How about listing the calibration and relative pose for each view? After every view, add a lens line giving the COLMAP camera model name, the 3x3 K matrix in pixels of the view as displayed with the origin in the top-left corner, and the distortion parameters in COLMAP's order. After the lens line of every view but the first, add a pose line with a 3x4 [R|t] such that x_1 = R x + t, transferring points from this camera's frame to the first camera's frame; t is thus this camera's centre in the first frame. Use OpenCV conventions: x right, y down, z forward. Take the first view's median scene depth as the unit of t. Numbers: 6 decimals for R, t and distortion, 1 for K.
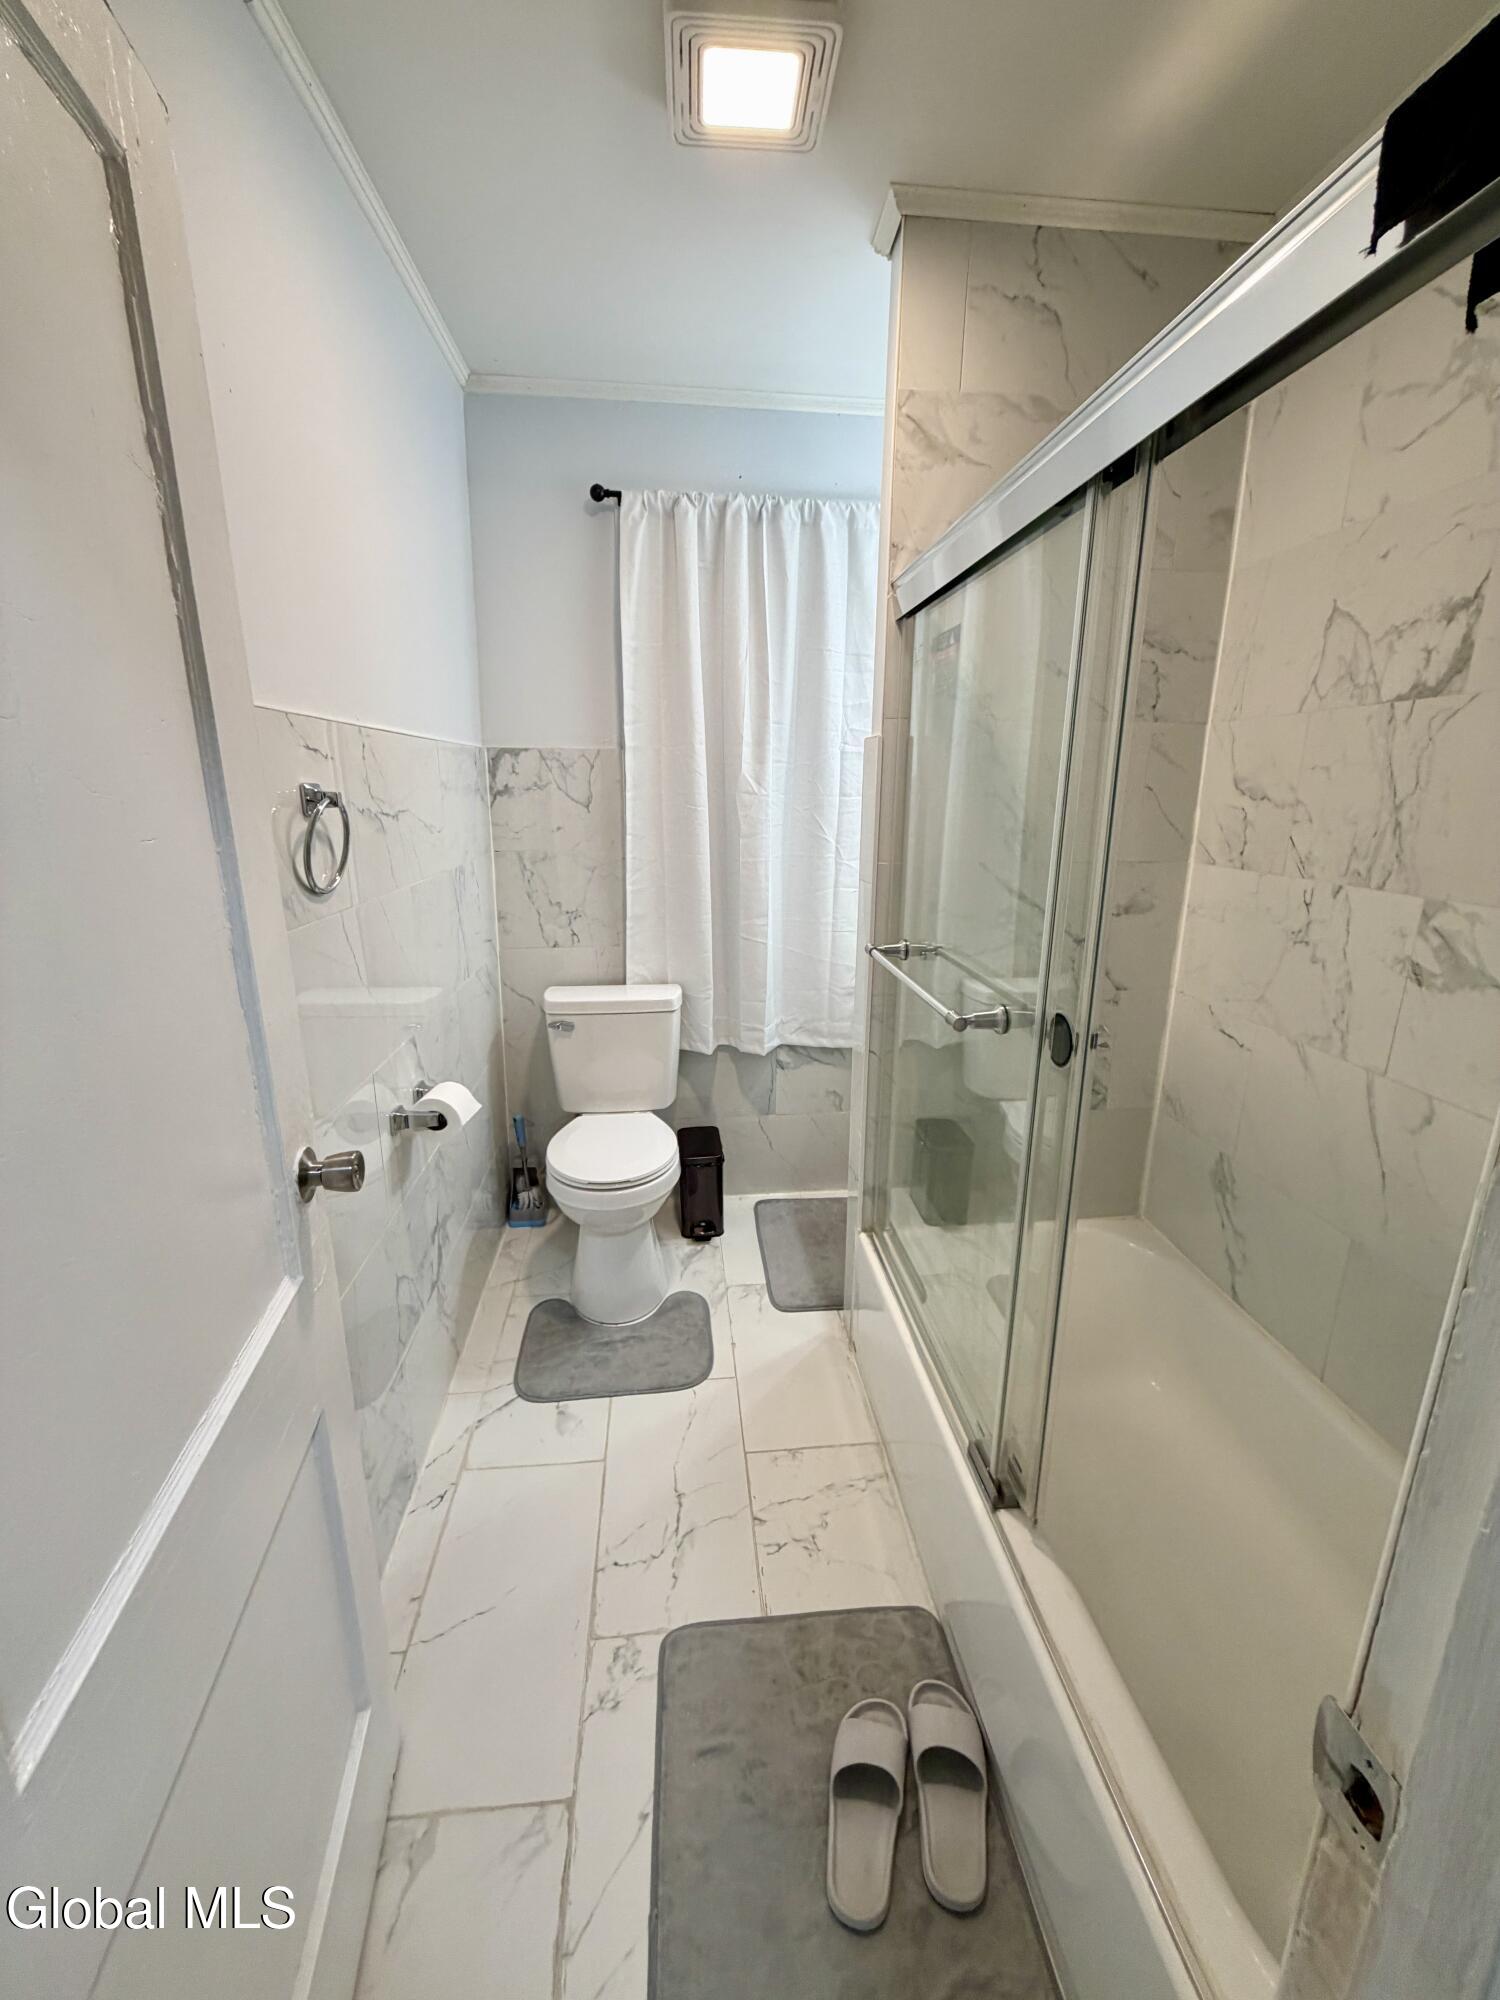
lens RADIAL K [[796.1, 0, 749.3], [0, 796.1, 991.8], [0, 0, 1]] dist [0.000257, 0.000503]
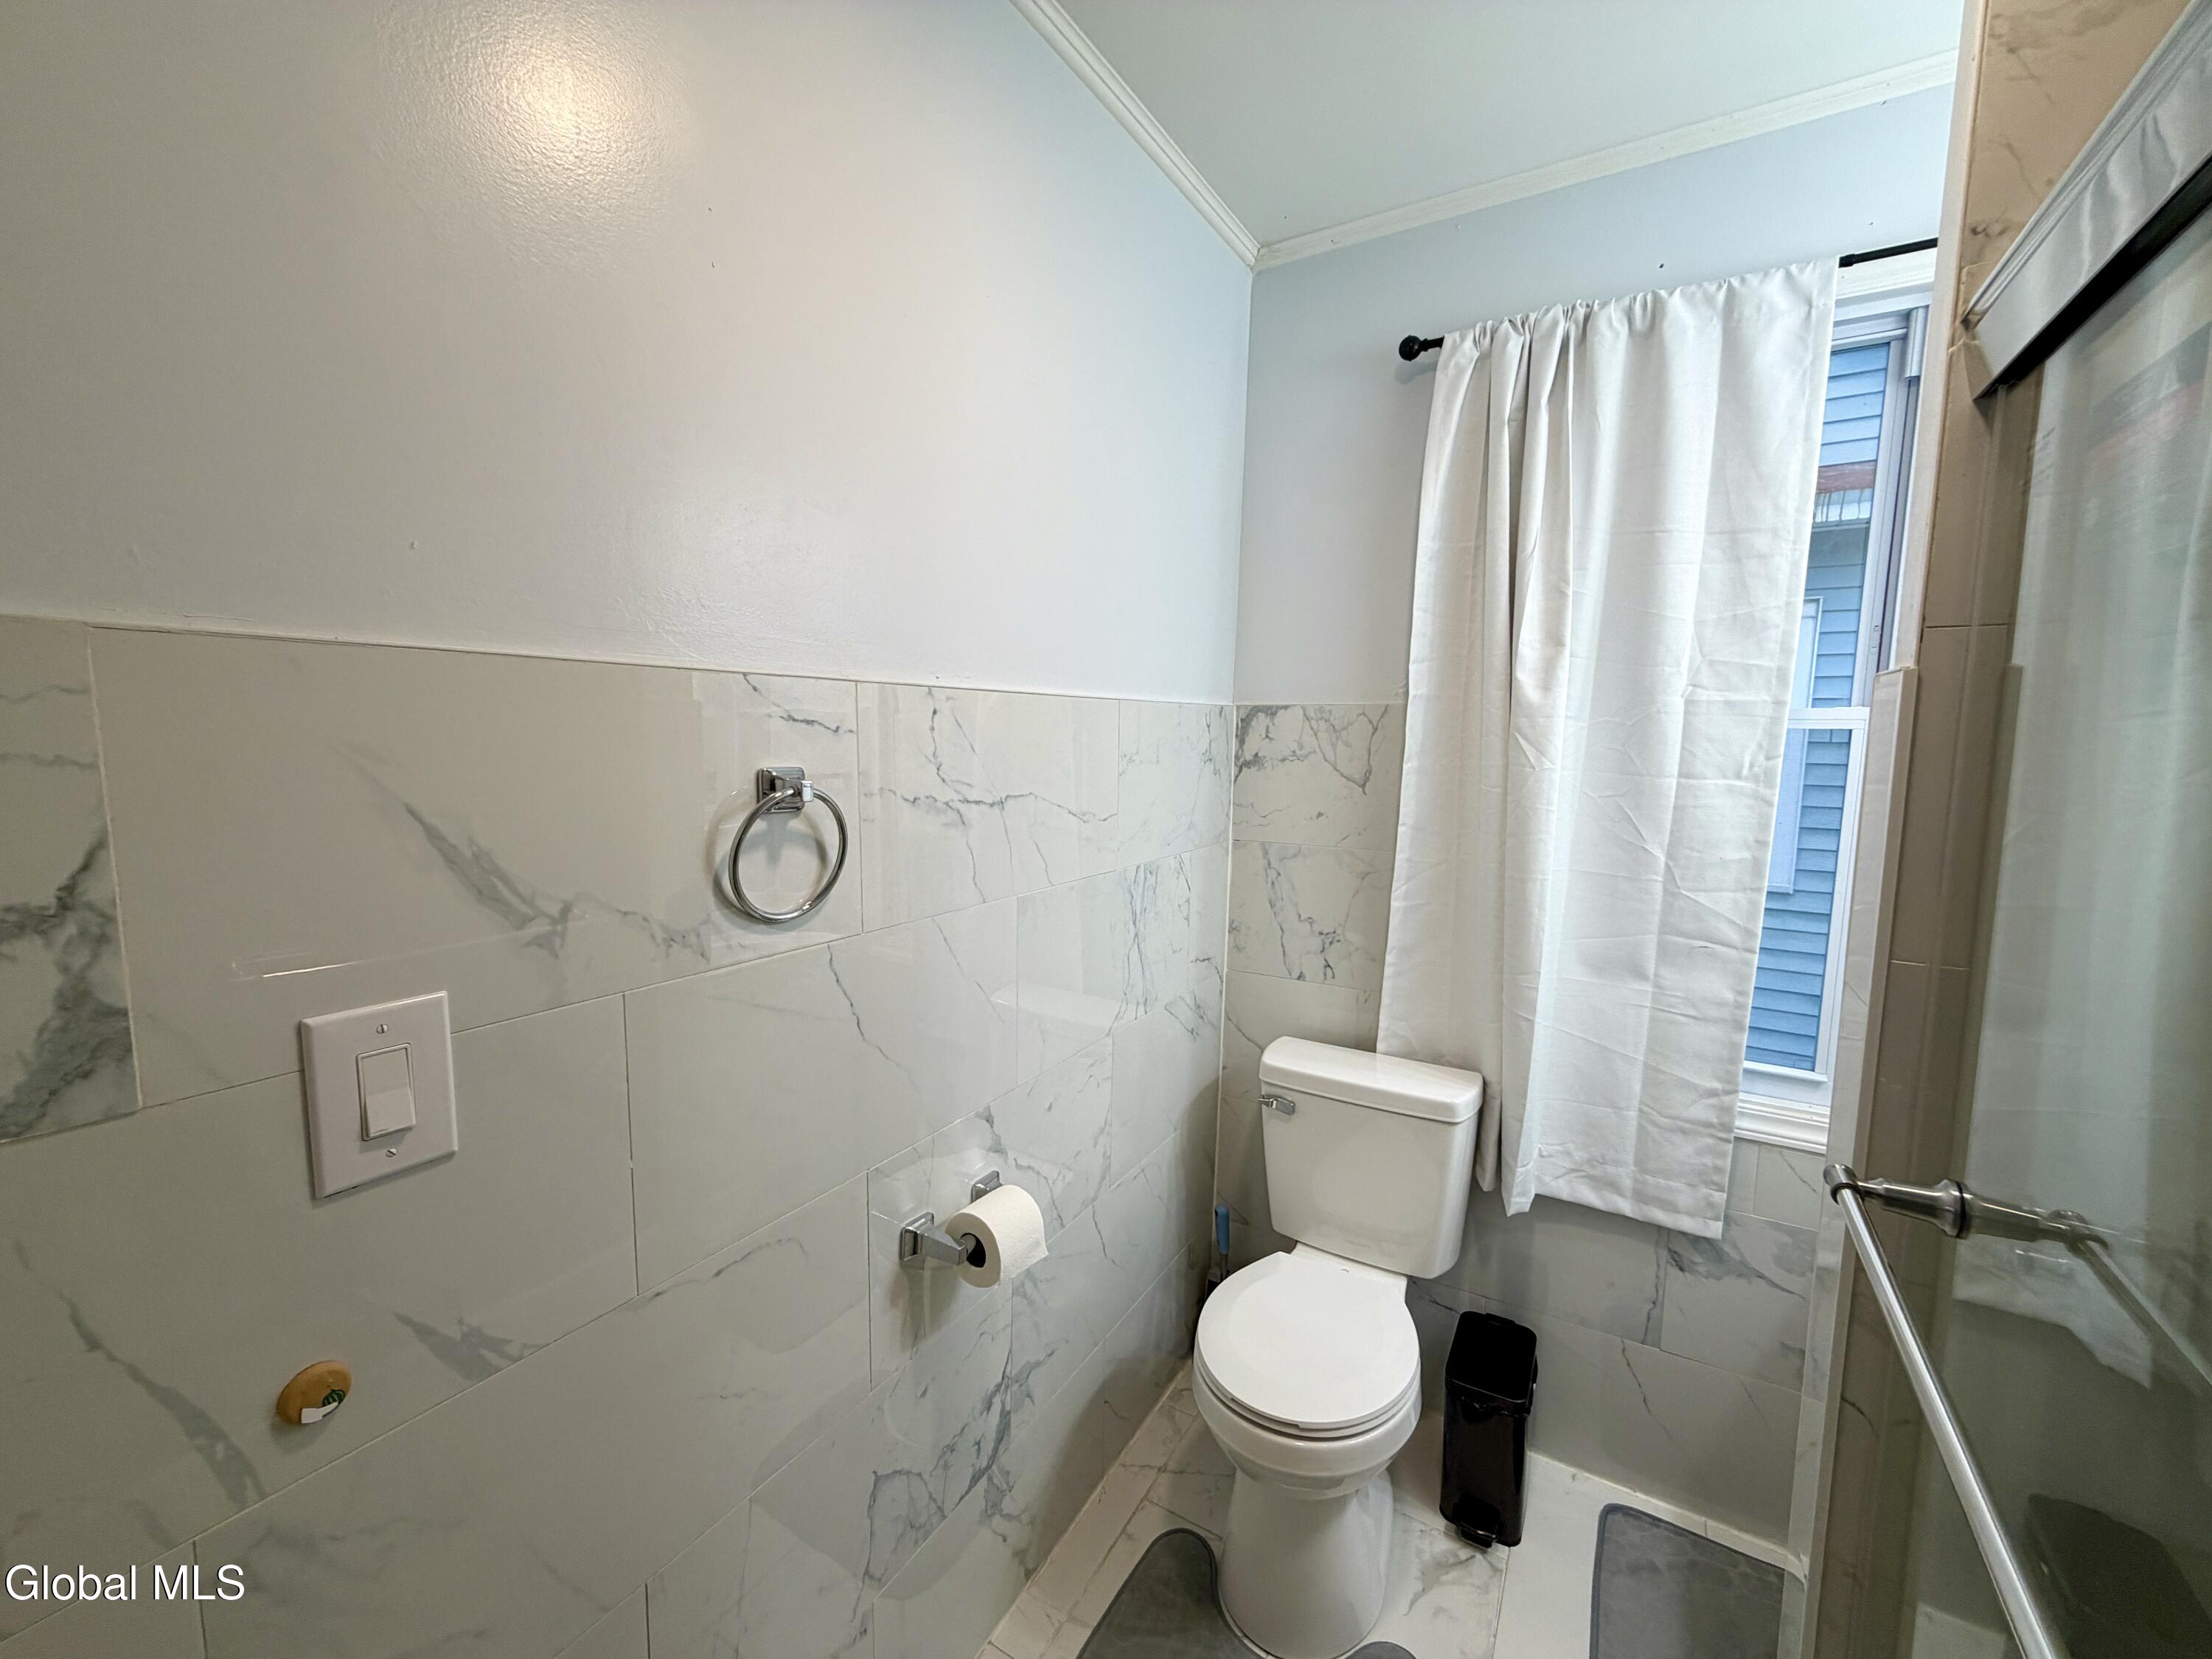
lens RADIAL K [[880.5, 0, 1101.6], [0, 880.5, 830.1], [0, 0, 1]] dist [0.000257, 0.000503]
pose [[0.795914, 0.068179, -0.601559, 0.077959], [-0.157237, 0.982820, -0.096648, -0.088282], [0.584635, 0.171510, 0.792960, 0.278282]]
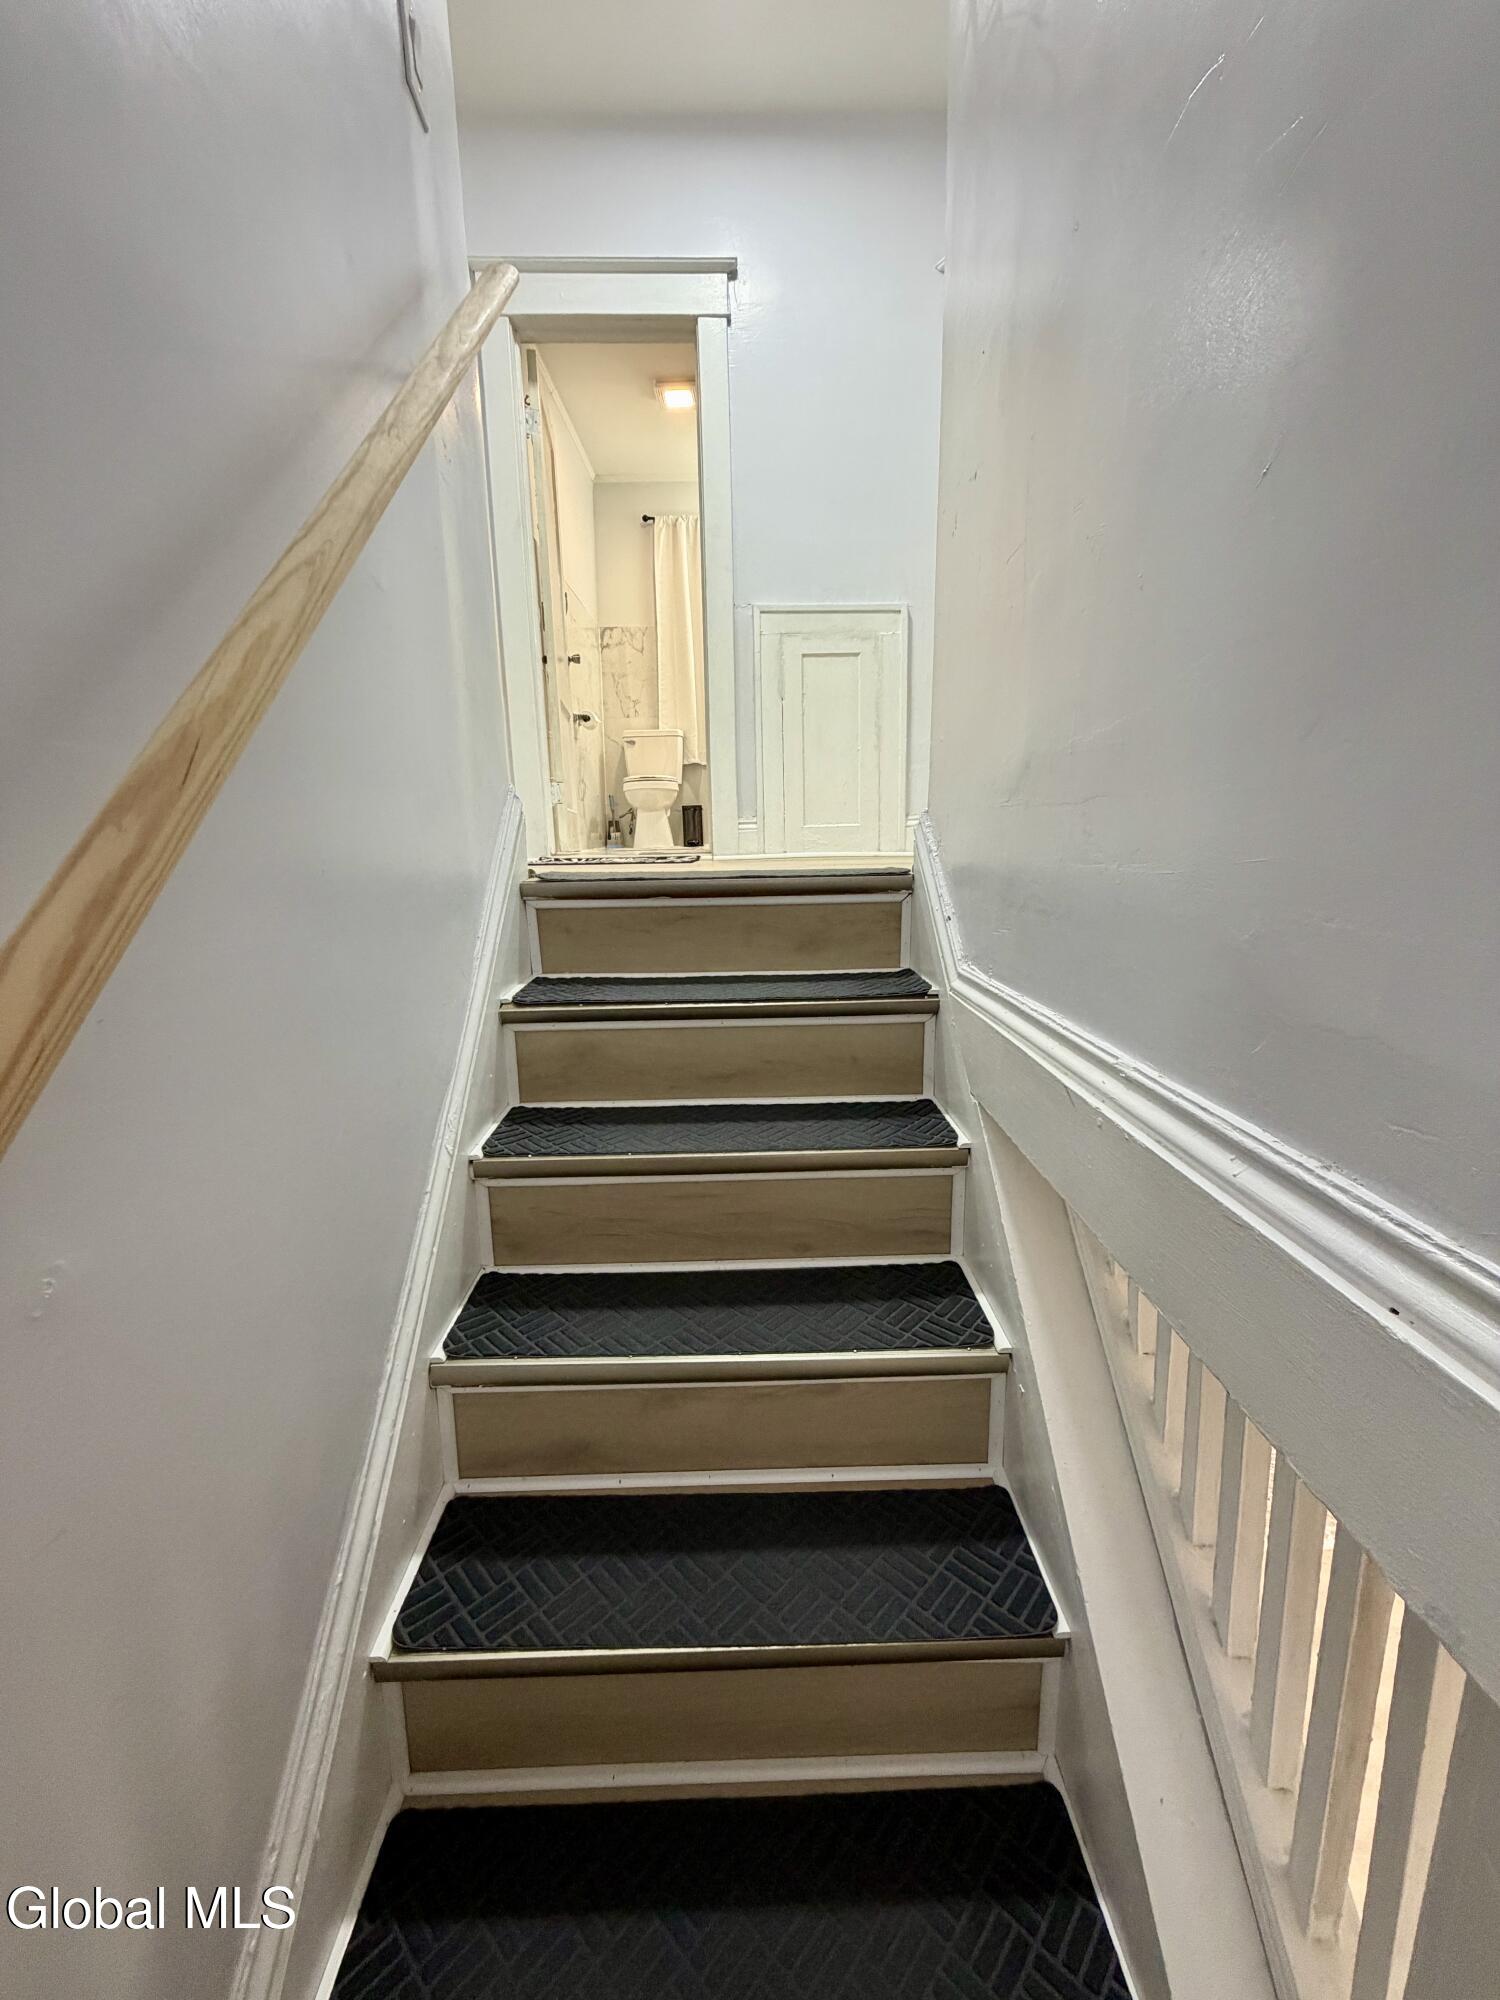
lens RADIAL K [[796.1, 0, 757.0], [0, 796.1, 998.7], [0, 0, 1]] dist [0.000257, 0.000503]
pose [[0.996262, -0.008926, -0.085923, 0.325641], [0.004055, 0.998383, -0.056707, 0.921007], [0.086290, 0.056147, 0.994687, -1.235709]]
